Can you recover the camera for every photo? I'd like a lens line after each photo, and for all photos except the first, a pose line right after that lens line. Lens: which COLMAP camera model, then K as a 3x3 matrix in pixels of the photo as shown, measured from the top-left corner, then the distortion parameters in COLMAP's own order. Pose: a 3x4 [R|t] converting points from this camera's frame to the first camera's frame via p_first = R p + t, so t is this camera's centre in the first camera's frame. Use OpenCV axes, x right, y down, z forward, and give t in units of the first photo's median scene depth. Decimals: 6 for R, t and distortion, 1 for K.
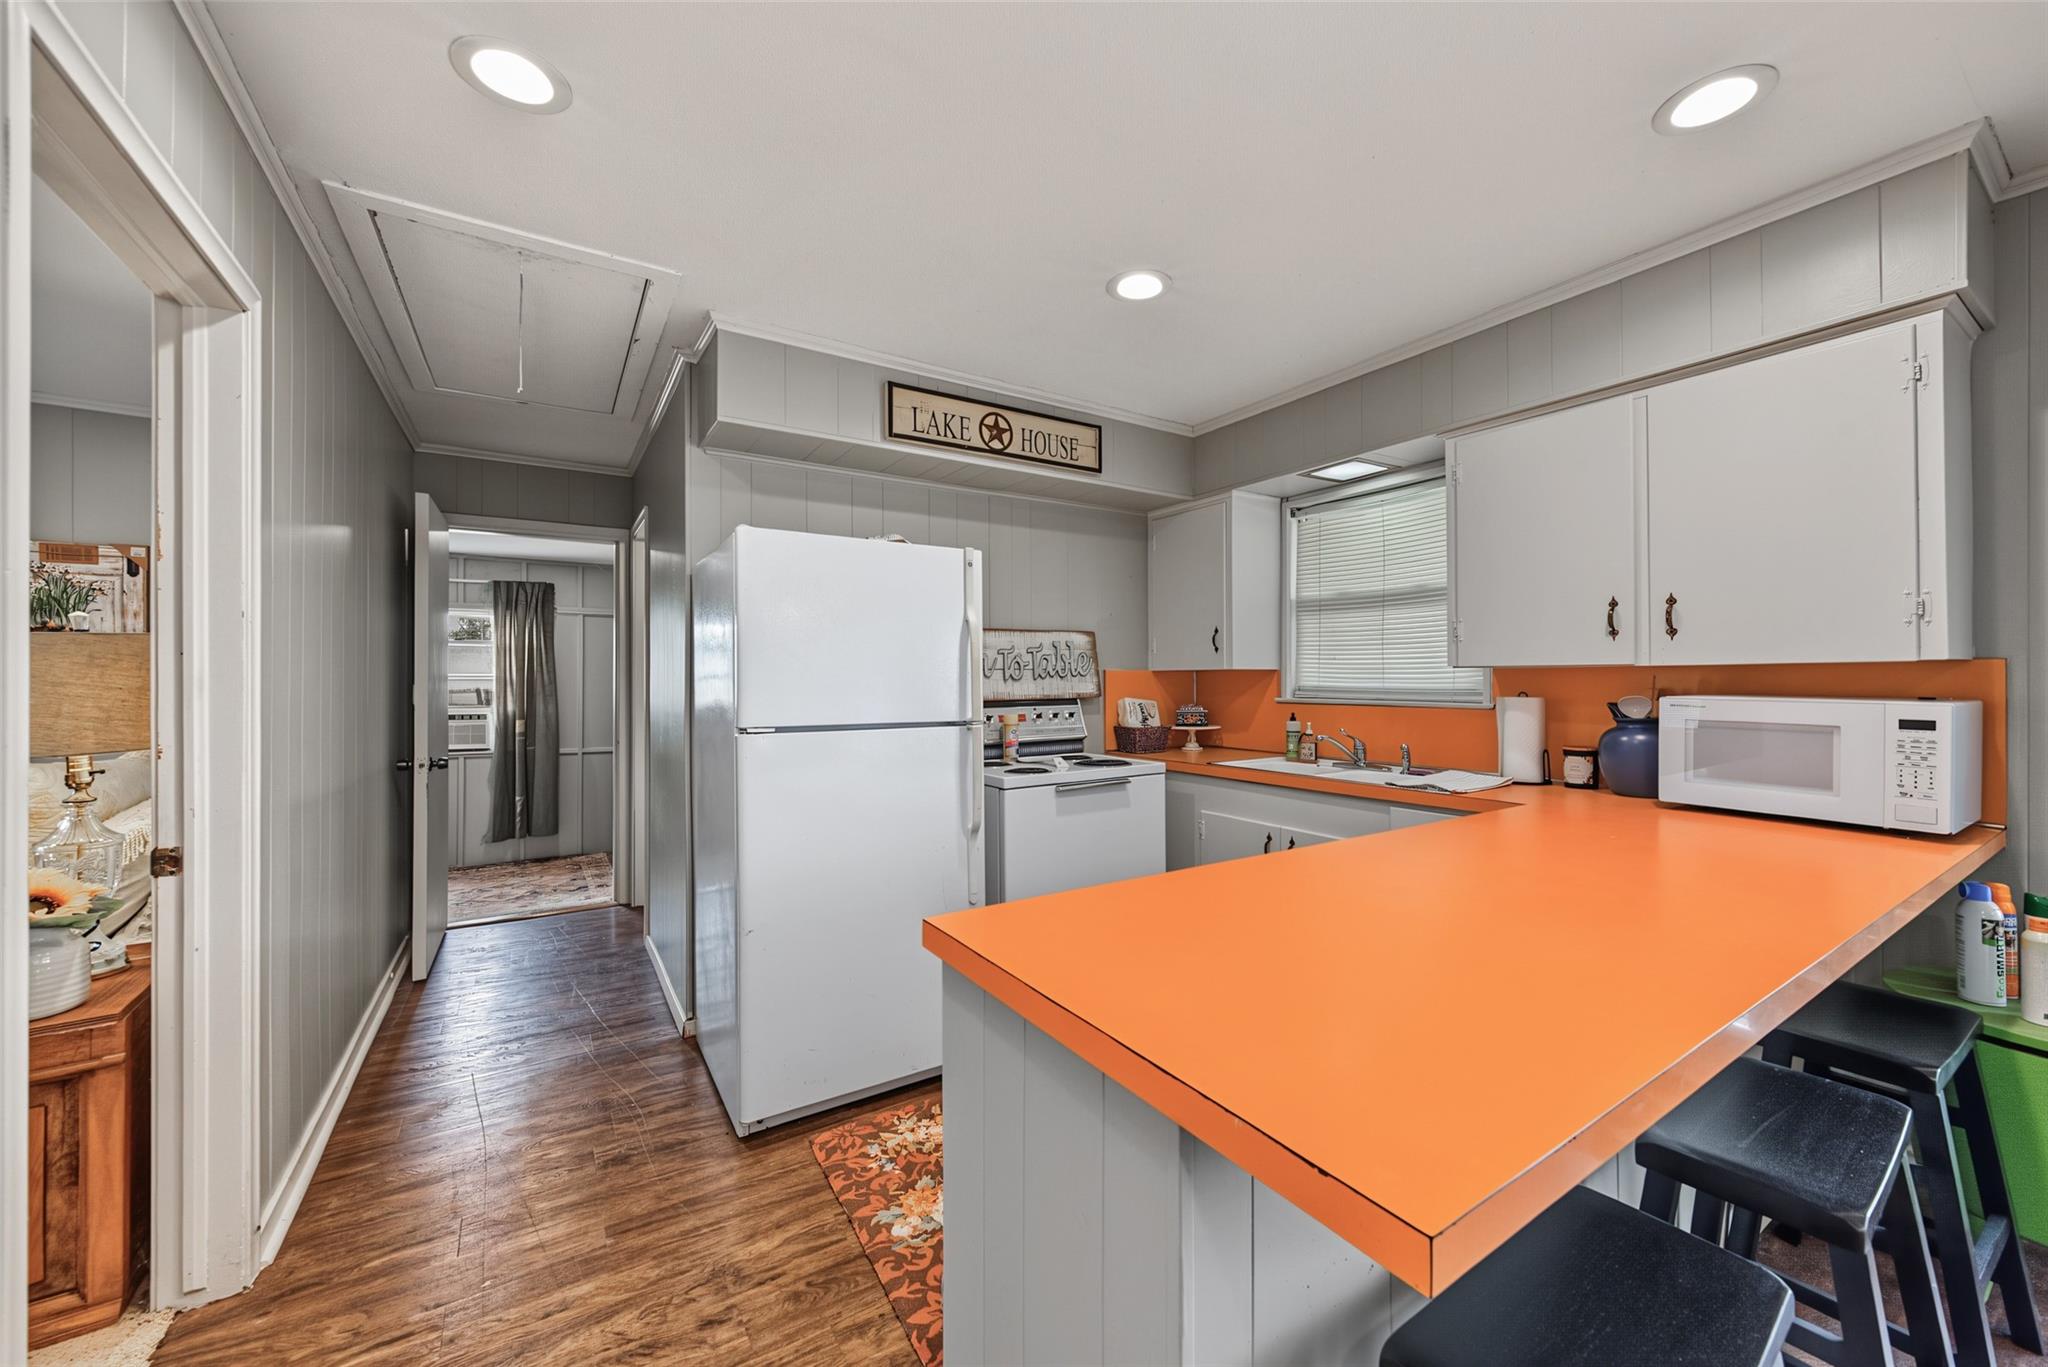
lens RADIAL K [[762.9, 0, 1045.9], [0, 762.9, 684.1], [0, 0, 1]] dist [-0.000650, 0.000698]
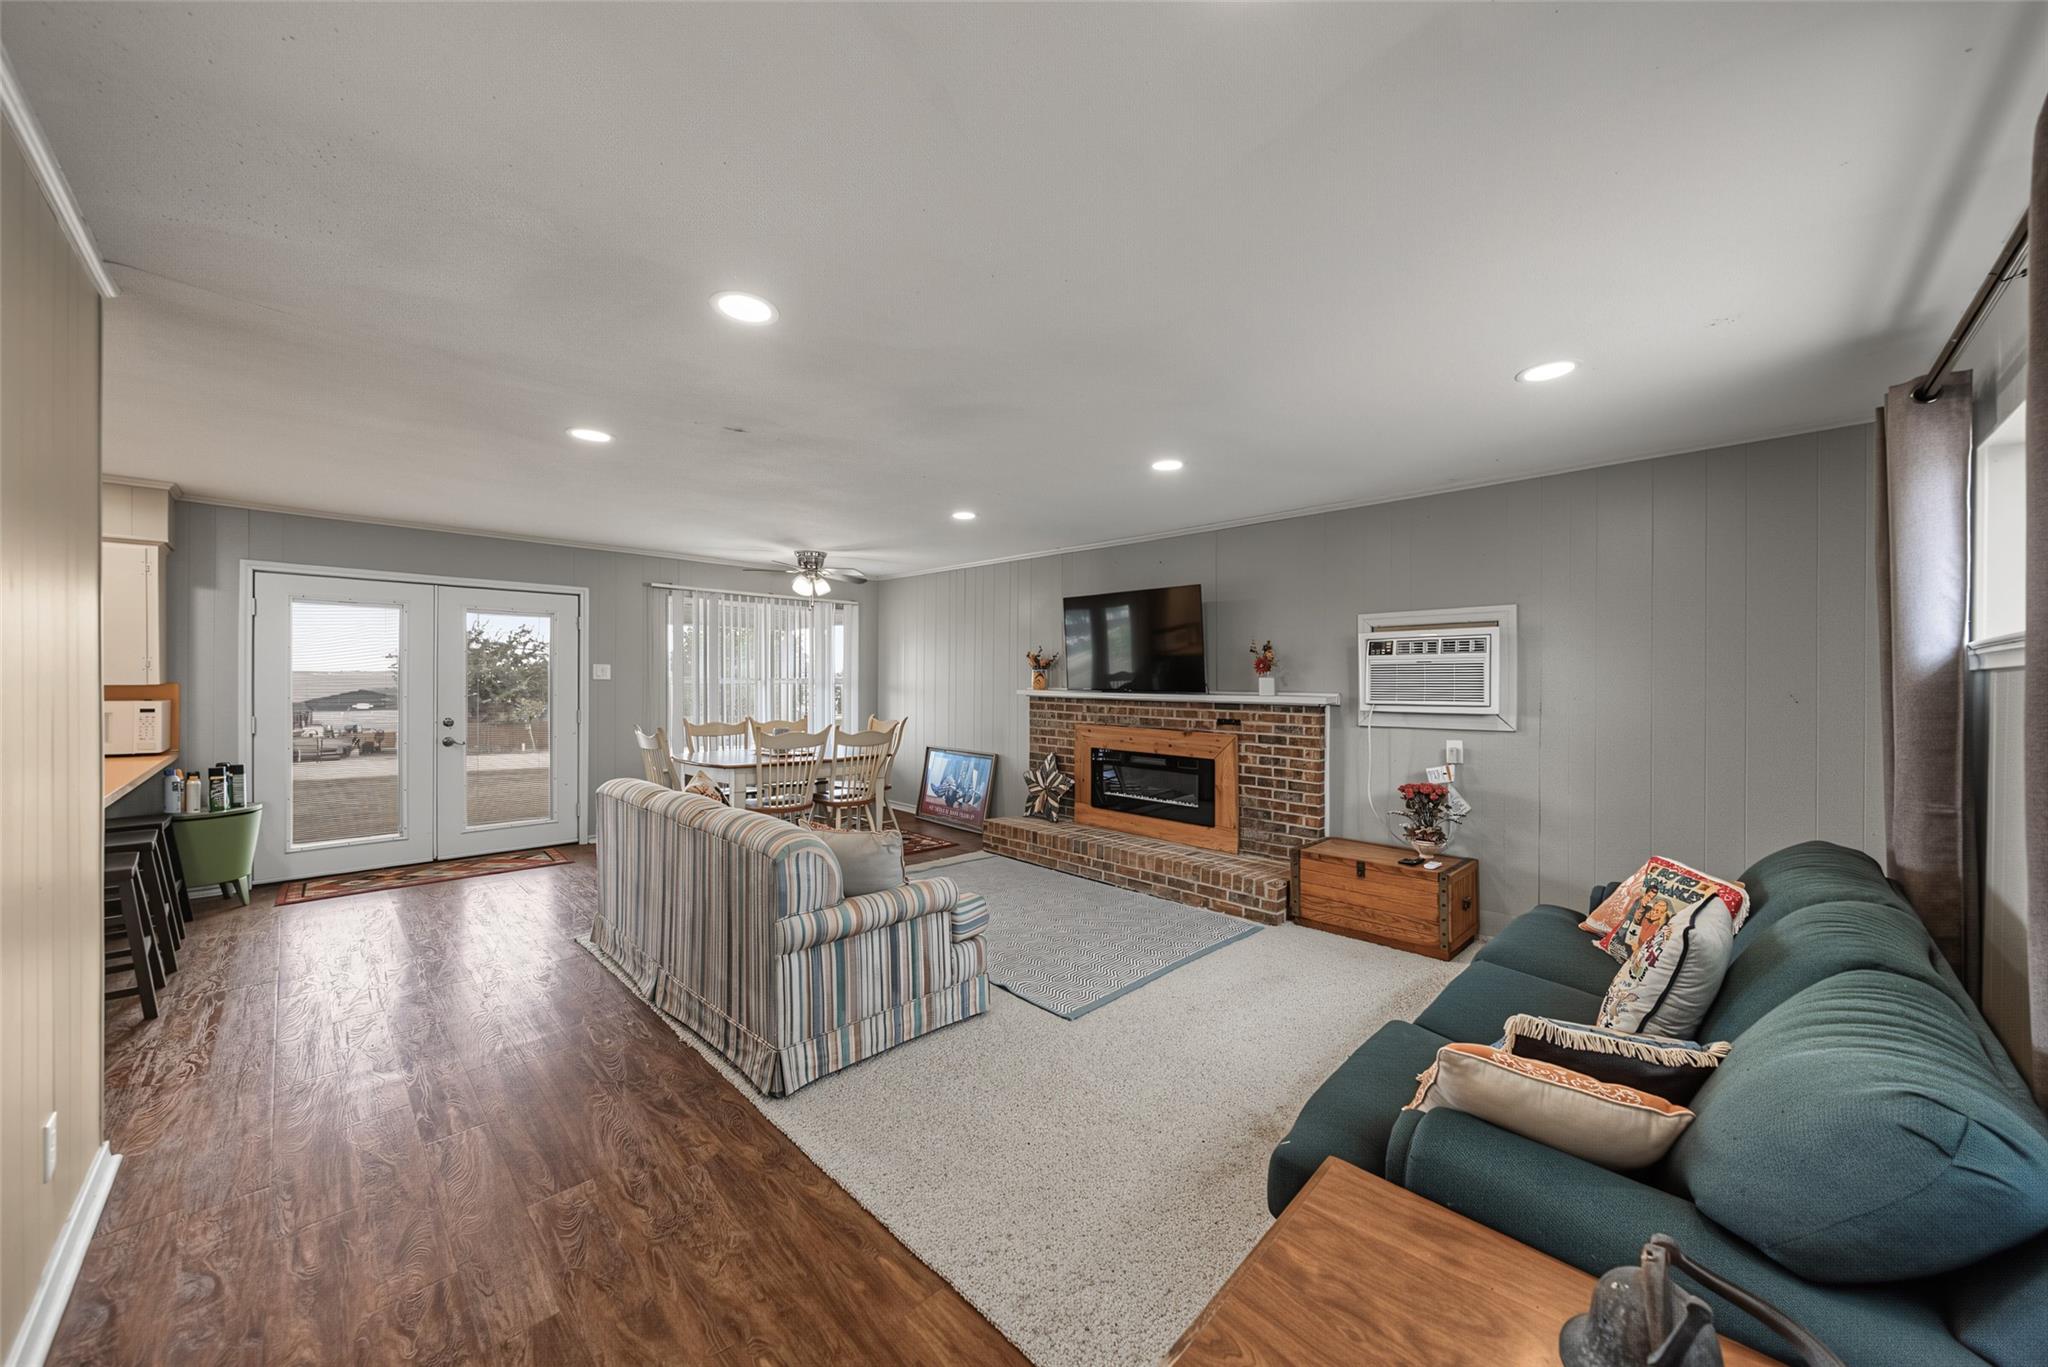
lens RADIAL K [[753.9, 0, 1038.0], [0, 753.9, 680.0], [0, 0, 1]] dist [-0.001558, 0.001245]
pose [[-0.202598, 0.001862, 0.979260, -1.790352], [-0.002031, 0.999995, -0.002322, -0.044489], [-0.979260, -0.002459, -0.202594, -1.298792]]
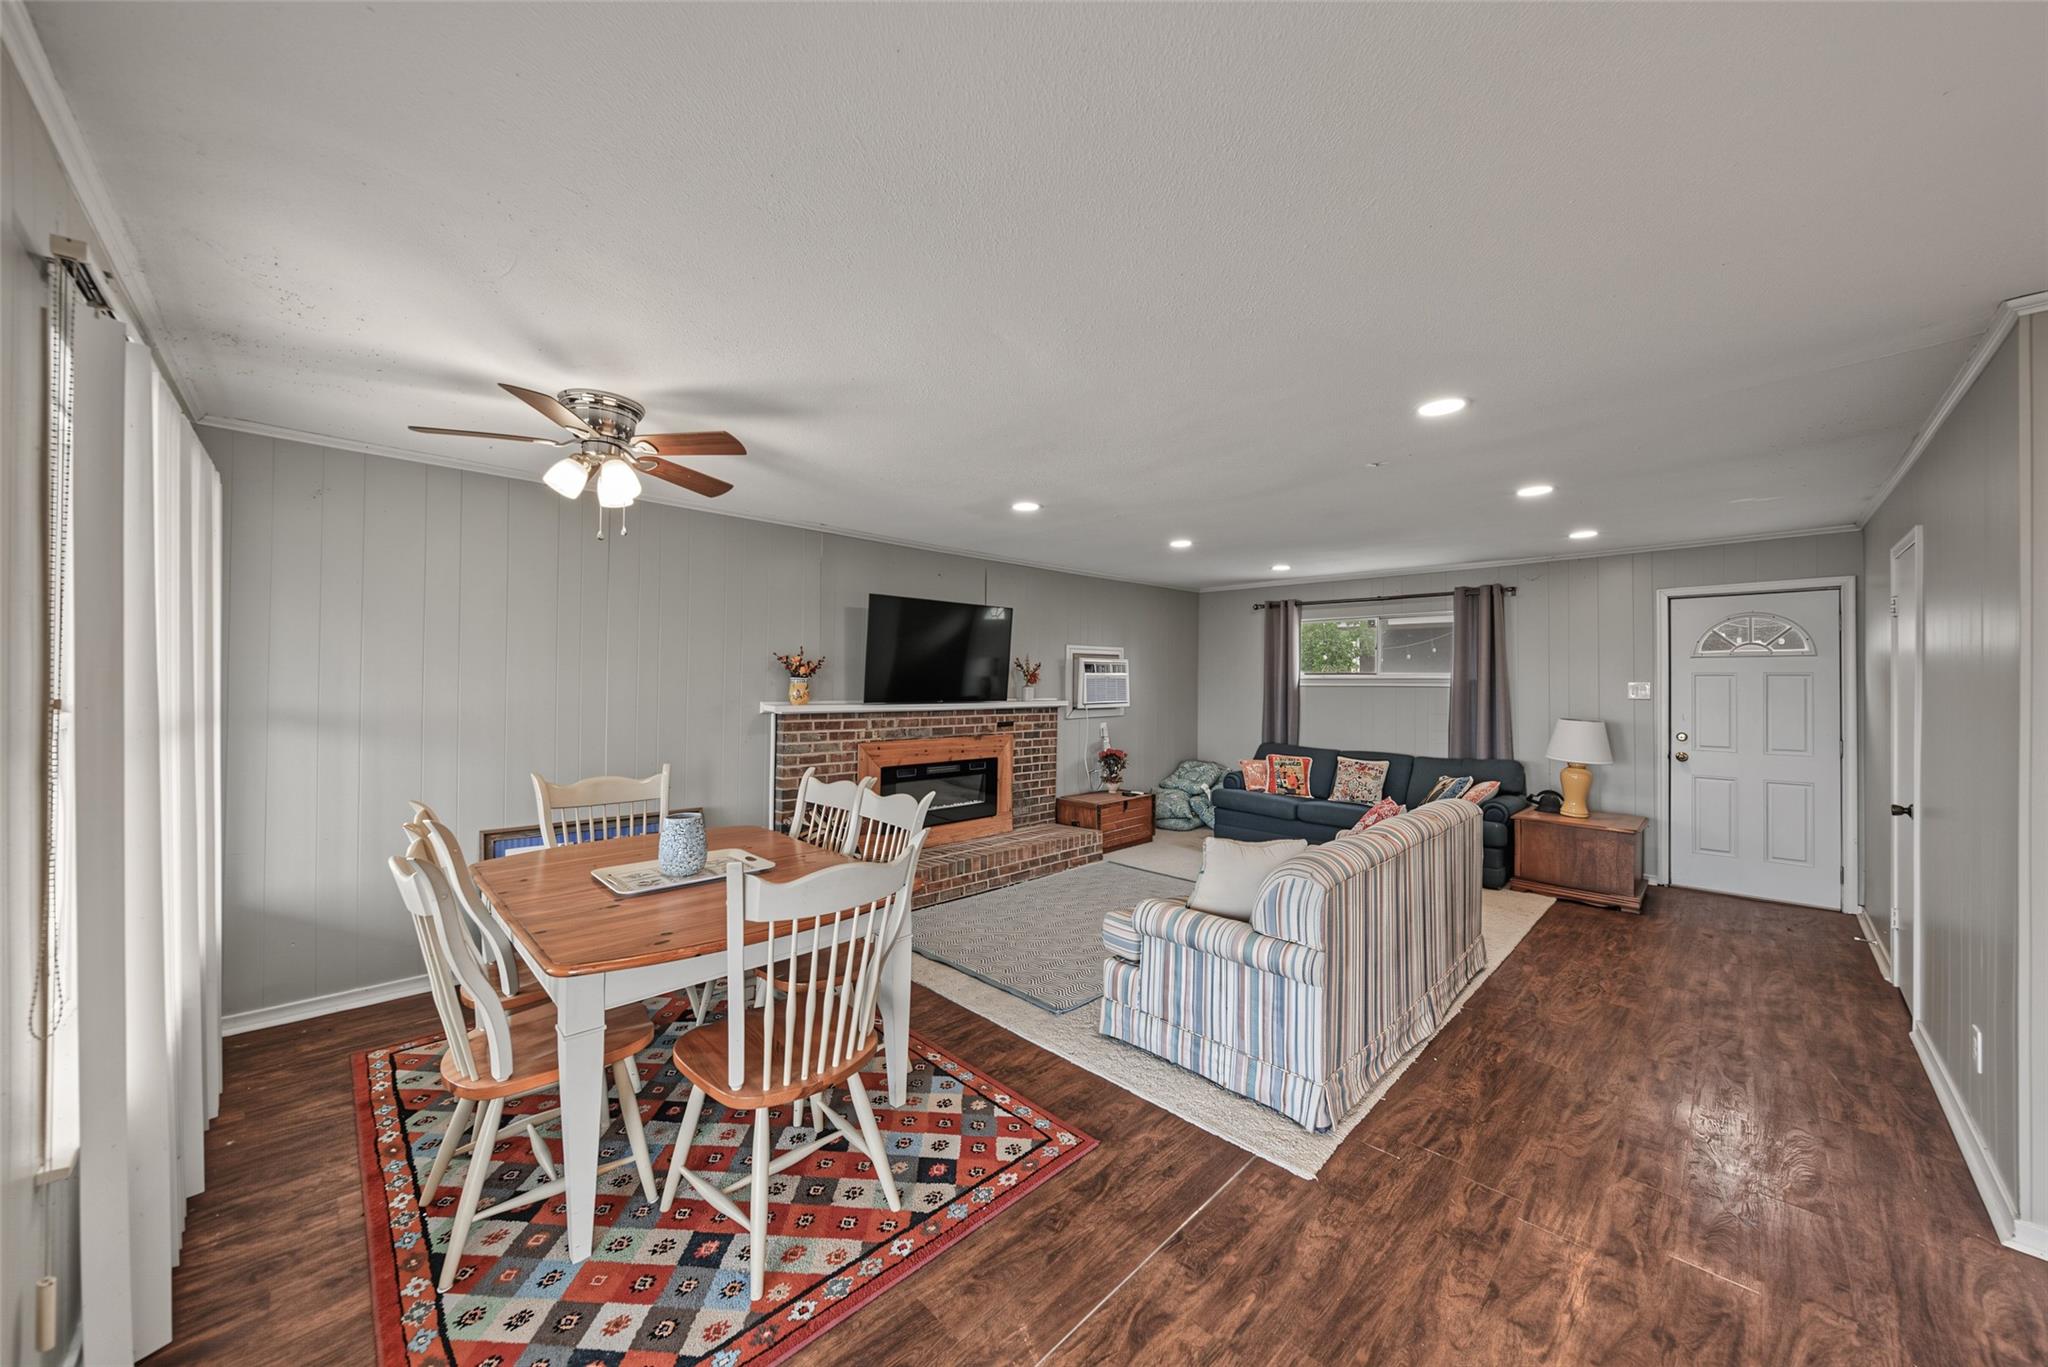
lens RADIAL K [[753.9, 0, 1023.8], [0, 753.9, 682.4], [0, 0, 1]] dist [-0.001558, 0.001245]
pose [[-0.973326, -0.002173, -0.229418, 1.279474], [-0.003444, 0.999981, 0.005139, -0.096587], [0.229403, 0.005792, -0.973314, 0.595266]]
